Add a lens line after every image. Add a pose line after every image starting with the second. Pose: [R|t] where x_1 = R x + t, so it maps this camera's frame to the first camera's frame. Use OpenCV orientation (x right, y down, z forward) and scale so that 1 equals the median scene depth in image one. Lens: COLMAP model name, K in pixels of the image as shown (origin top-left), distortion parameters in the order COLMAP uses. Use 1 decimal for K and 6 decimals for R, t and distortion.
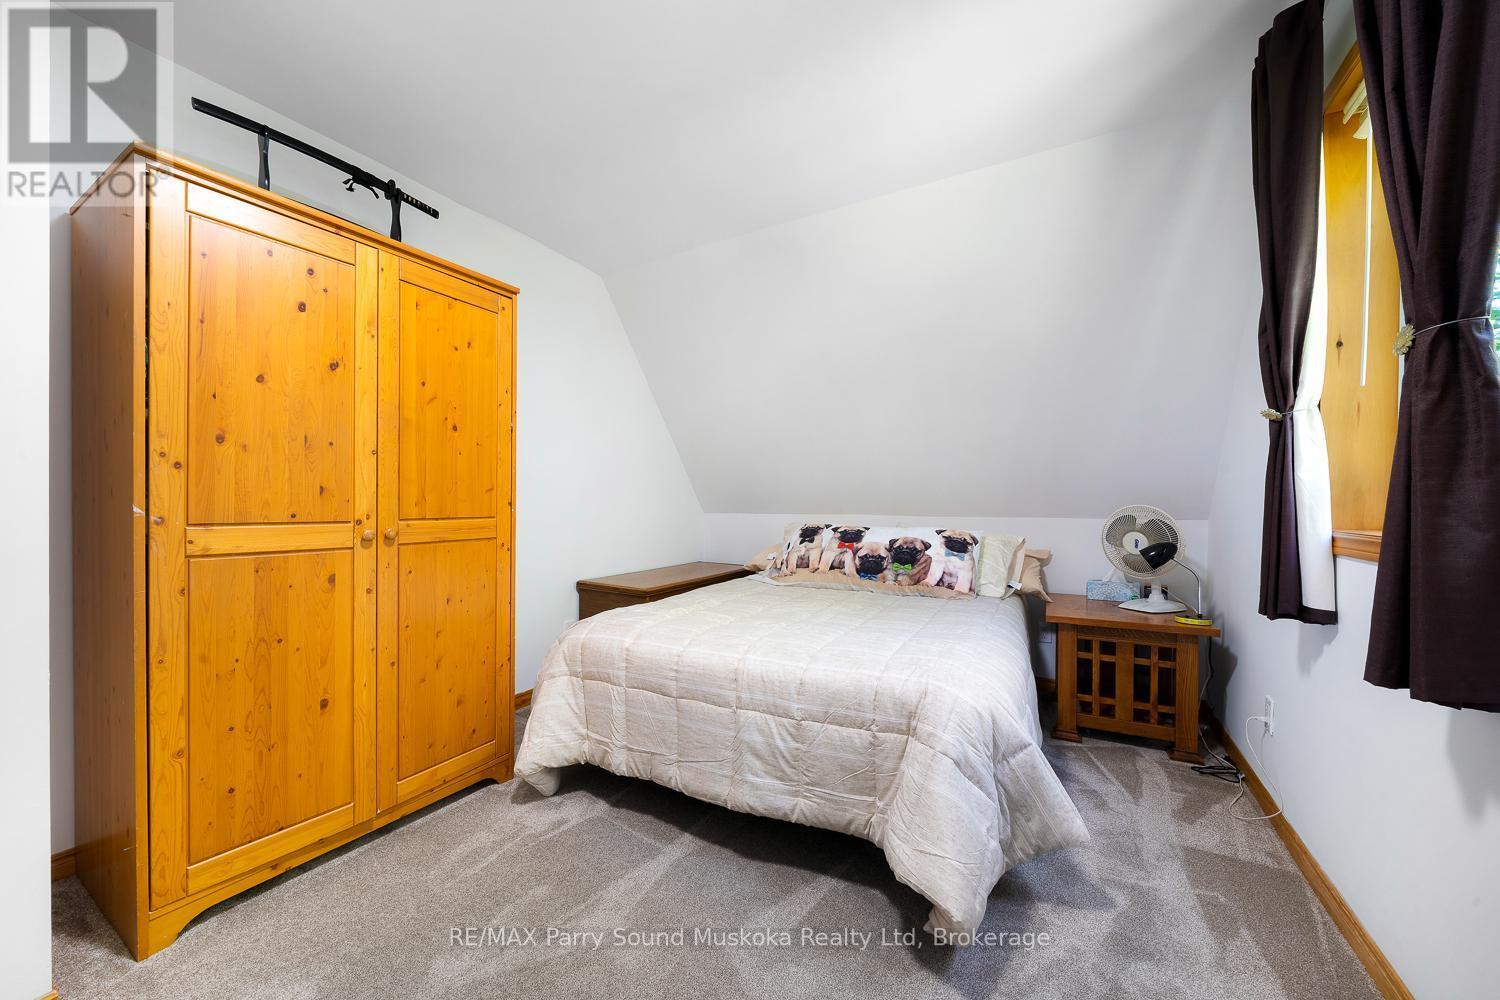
lens RADIAL K [[522.6, 0, 759.5], [0, 522.6, 506.2], [0, 0, 1]] dist [-0.000435, 0.000083]
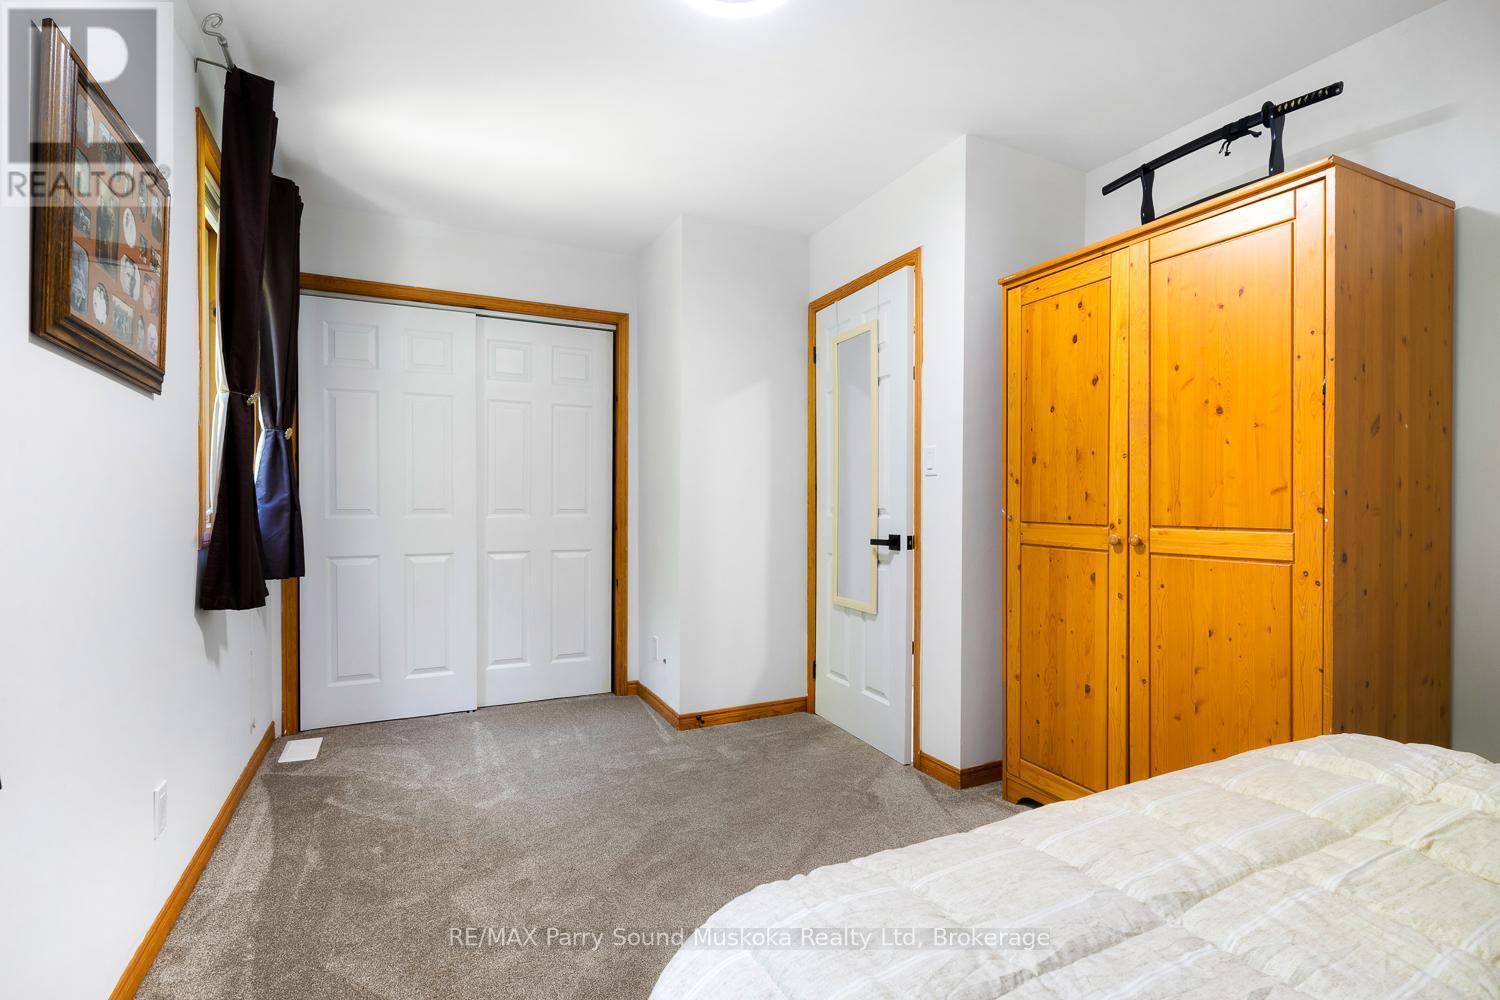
lens RADIAL K [[725.5, 0, 772.1], [0, 725.5, 503.7], [0, 0, 1]] dist [-0.000855, 0.000168]
pose [[-0.529418, -0.004315, -0.848350, 0.771253], [-0.010367, 0.999945, 0.001384, -0.008347], [0.848298, 0.009527, -0.529434, 1.165187]]
